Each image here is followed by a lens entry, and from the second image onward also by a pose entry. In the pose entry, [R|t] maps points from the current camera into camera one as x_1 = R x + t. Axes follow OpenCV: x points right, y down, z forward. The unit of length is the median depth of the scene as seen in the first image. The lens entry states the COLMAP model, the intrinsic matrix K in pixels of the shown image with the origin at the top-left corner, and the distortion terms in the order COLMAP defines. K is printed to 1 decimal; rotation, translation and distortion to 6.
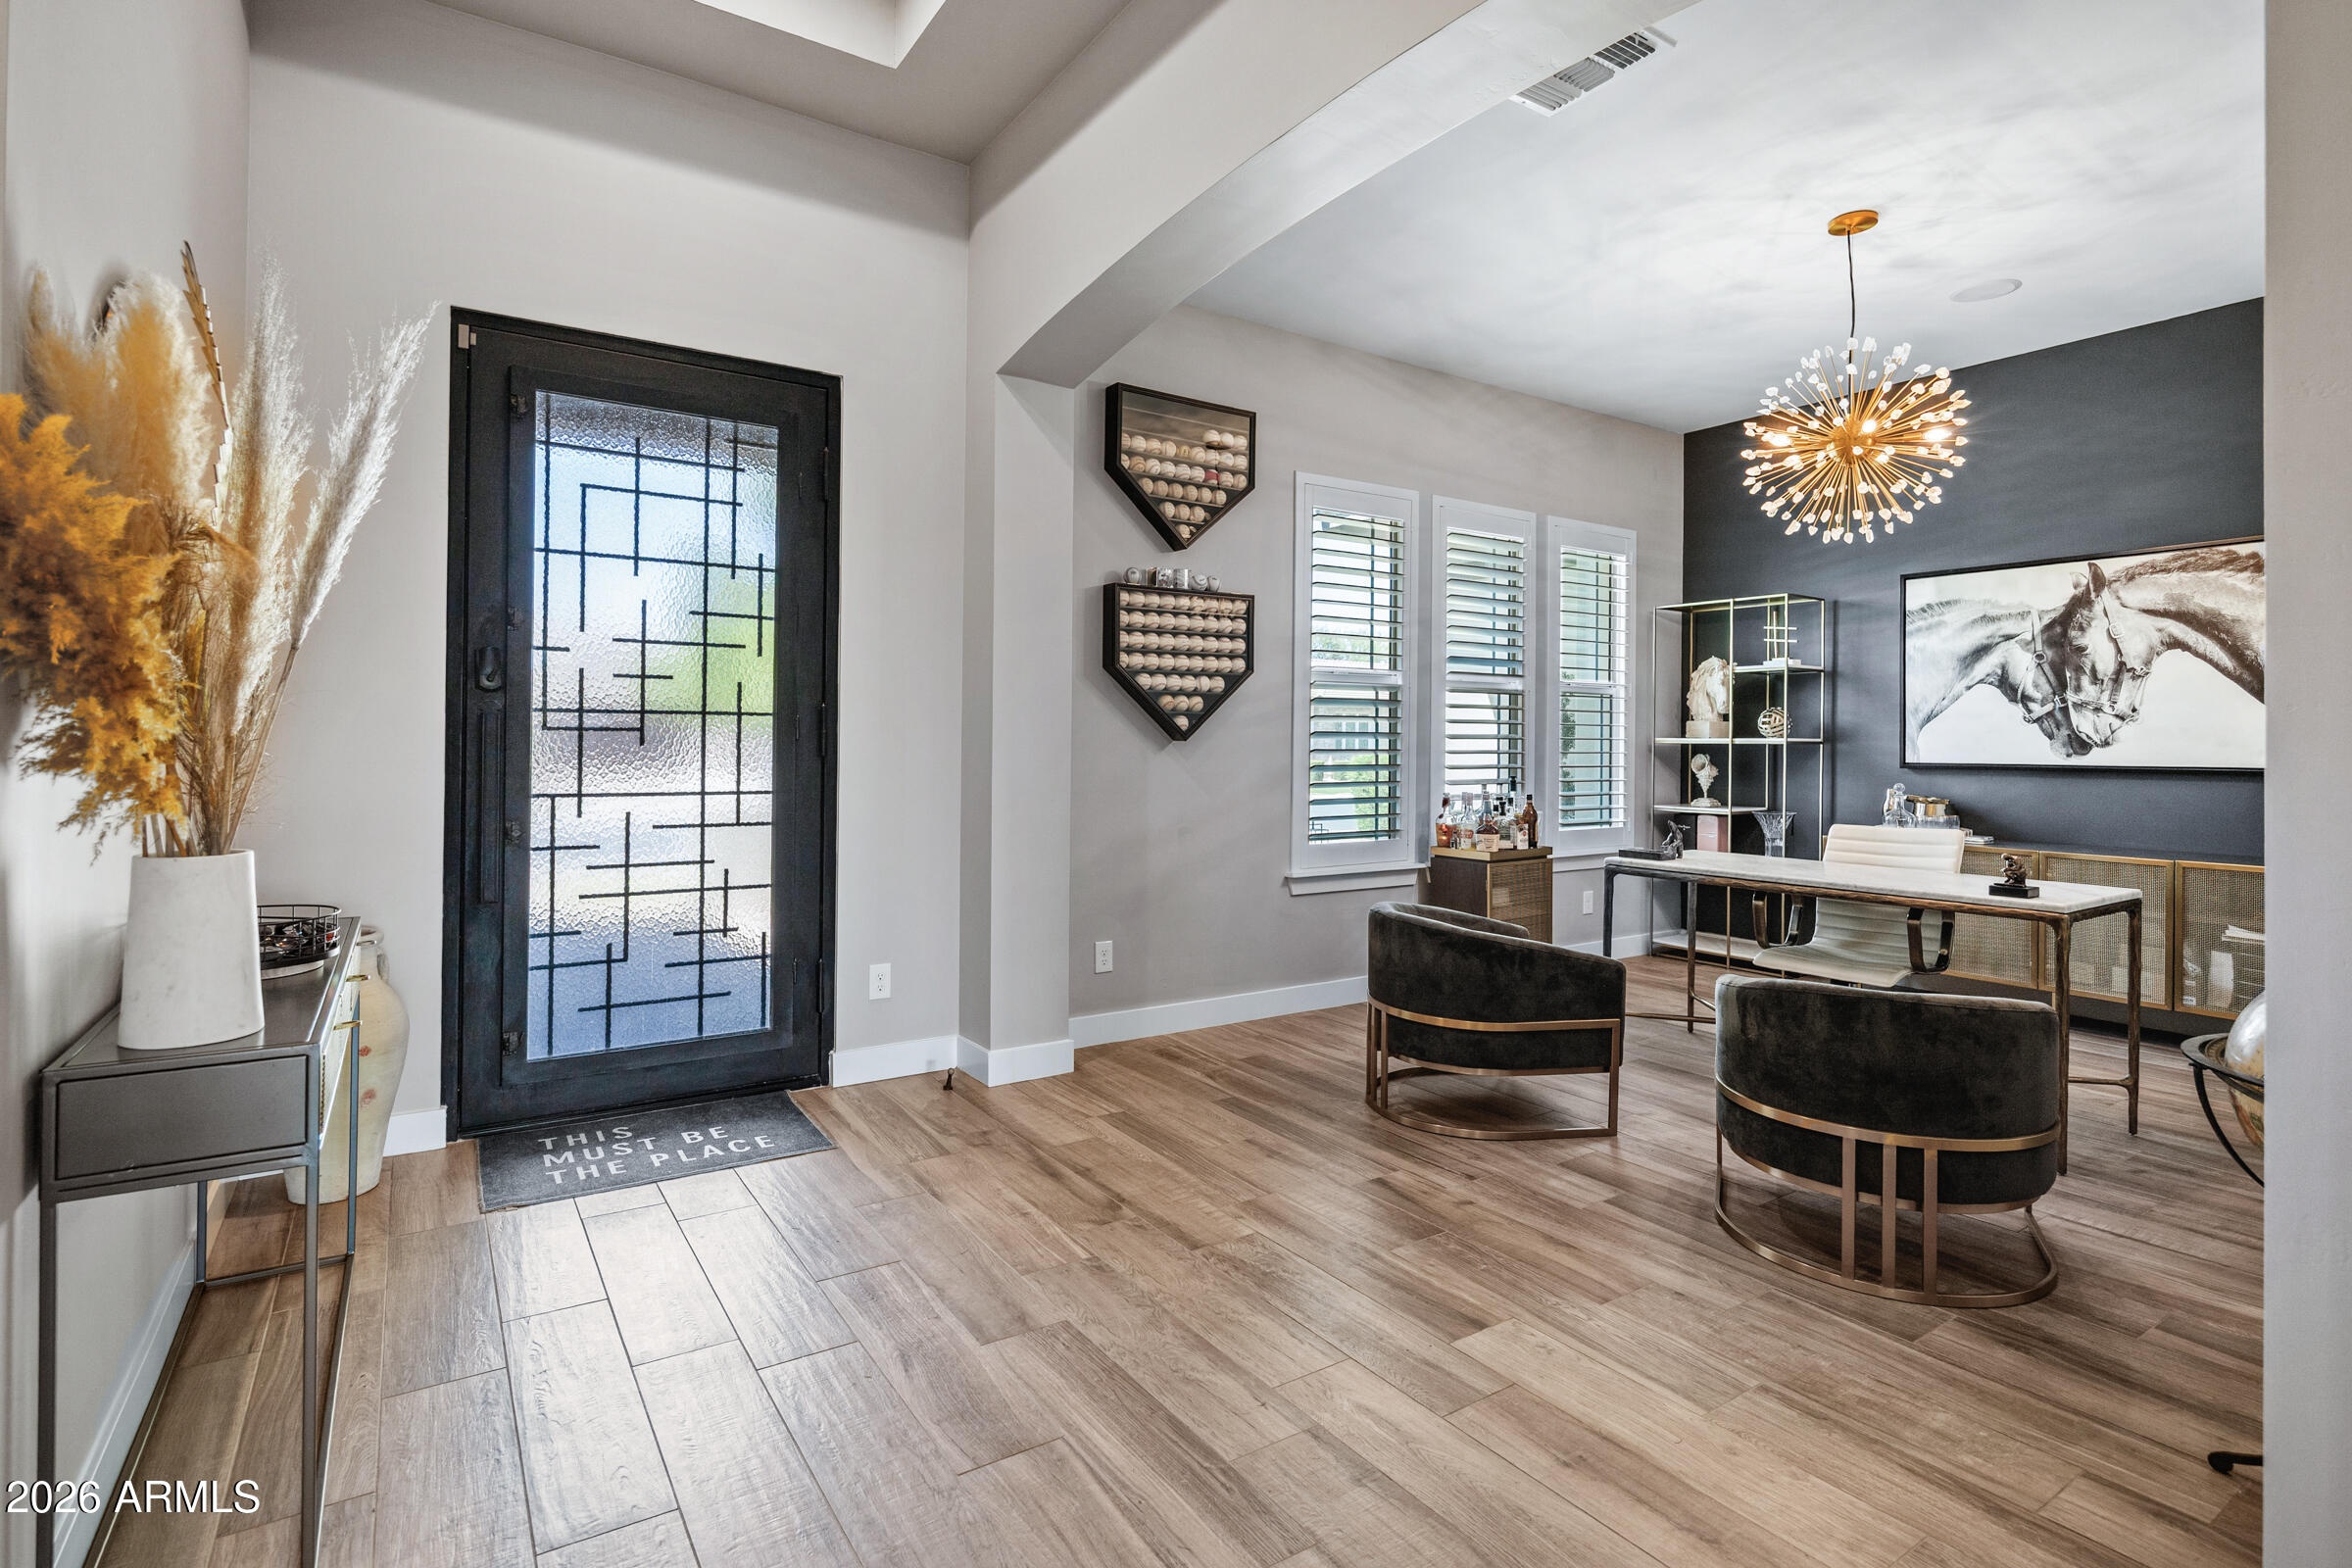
lens RADIAL K [[1197.7, 0, 1194.6], [0, 1197.7, 737.5], [0, 0, 1]] dist [-0.001493, -0.000030]
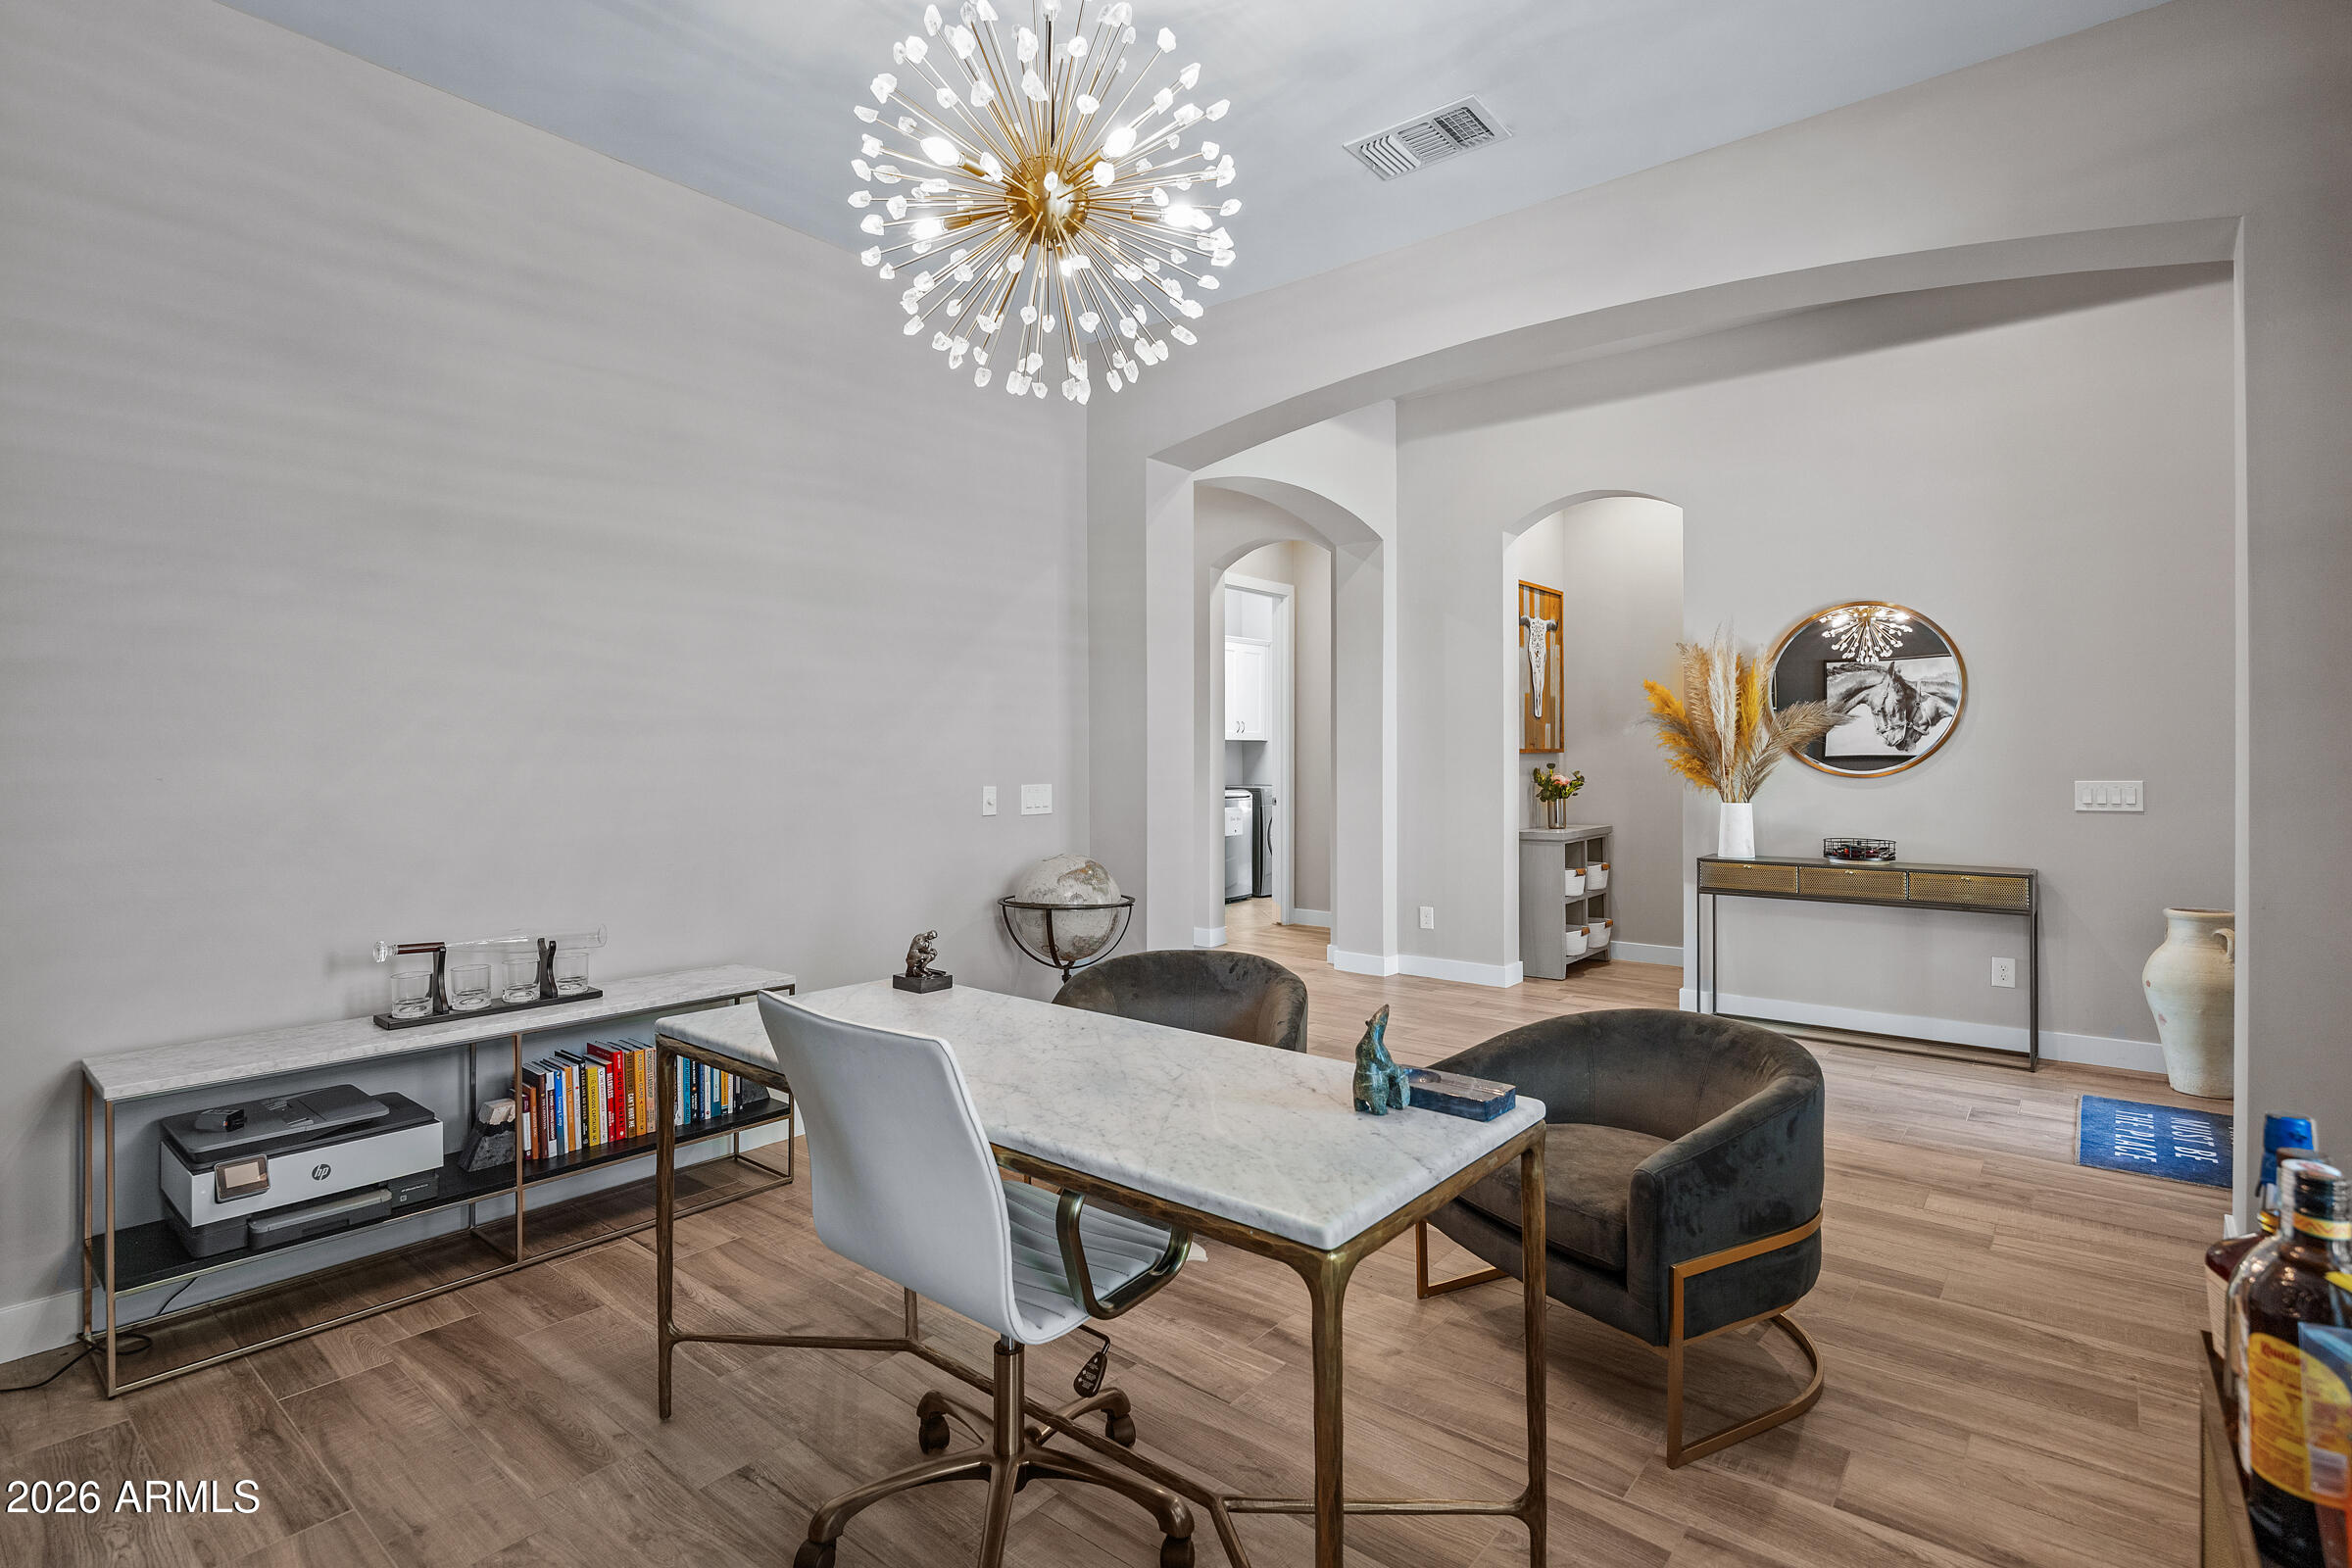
lens RADIAL K [[1197.7, 0, 1178.7], [0, 1197.7, 769.4], [0, 0, 1]] dist [-0.001493, -0.000030]
pose [[-0.957916, -0.003776, -0.287022, 0.703640], [-0.005436, 0.999973, 0.004987, 0.003752], [0.286996, 0.006338, -0.957911, 1.687567]]
